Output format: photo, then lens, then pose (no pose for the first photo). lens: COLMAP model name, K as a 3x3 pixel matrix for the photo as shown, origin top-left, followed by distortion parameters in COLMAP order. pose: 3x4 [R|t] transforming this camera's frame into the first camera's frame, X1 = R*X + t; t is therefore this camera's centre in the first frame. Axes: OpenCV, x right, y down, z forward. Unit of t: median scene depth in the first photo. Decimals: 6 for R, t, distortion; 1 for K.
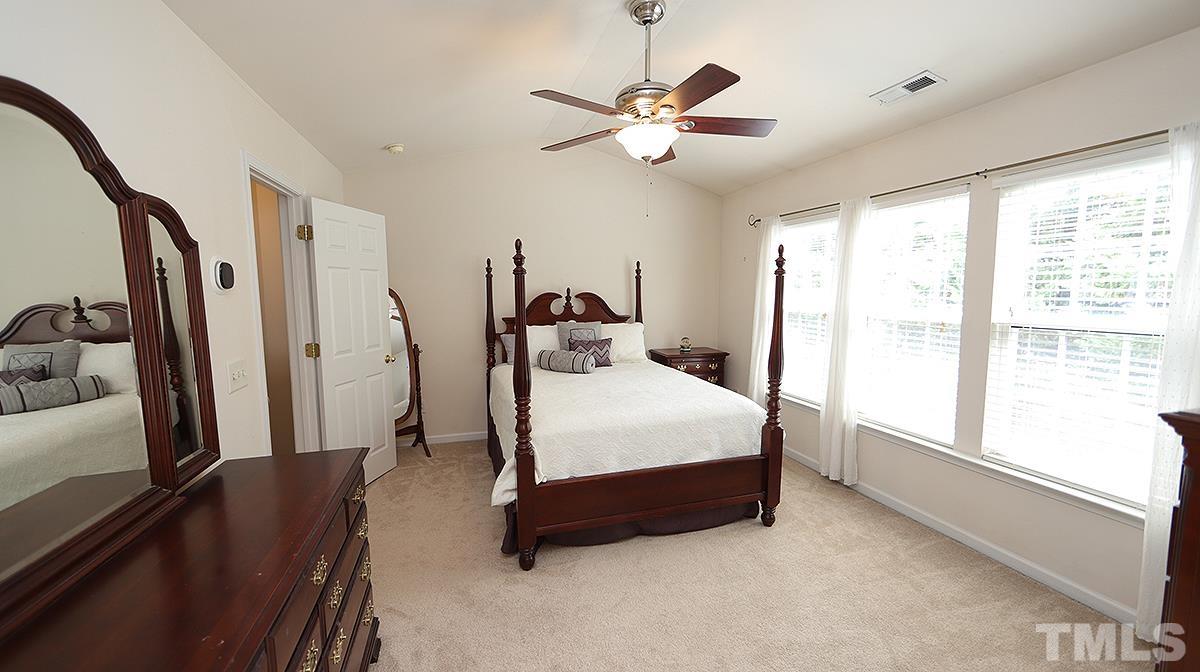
lens RADIAL K [[467.7, 0, 603.2], [0, 467.7, 337.5], [0, 0, 1]] dist [-0.000674, 0.000490]
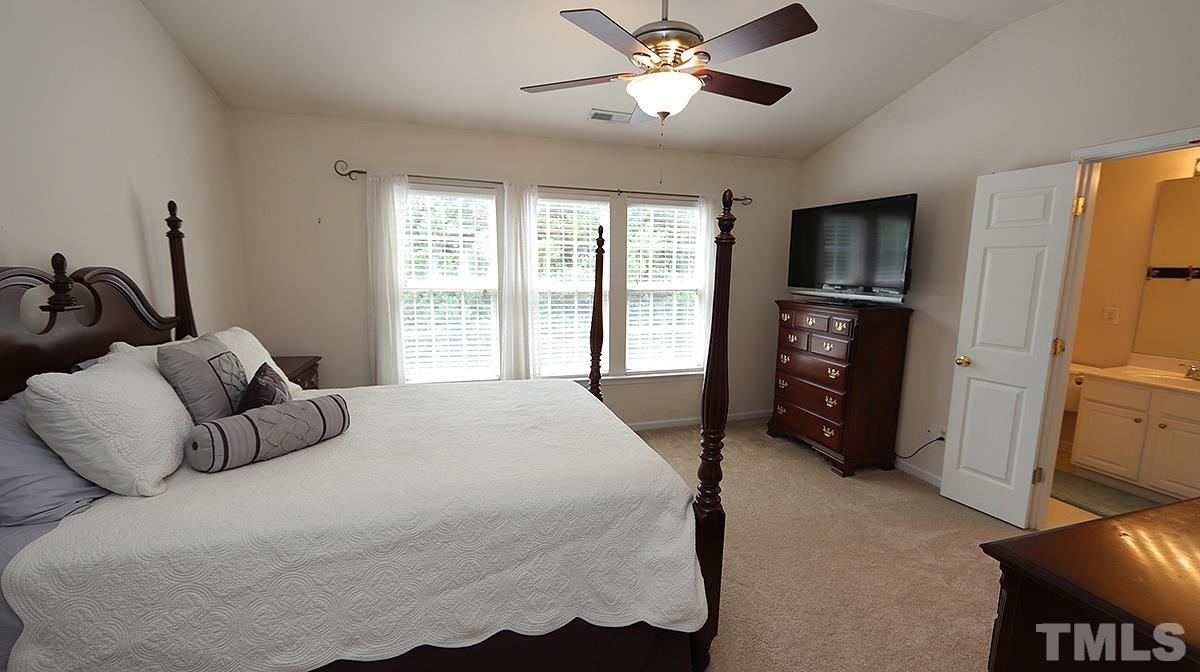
lens RADIAL K [[467.7, 0, 603.2], [0, 467.7, 337.5], [0, 0, 1]] dist [-0.000674, 0.000490]
pose [[0.021561, -0.141932, 0.989642, -0.639761], [0.087369, 0.986352, 0.139556, -0.080821], [-0.995943, 0.083455, 0.033667, 0.852162]]
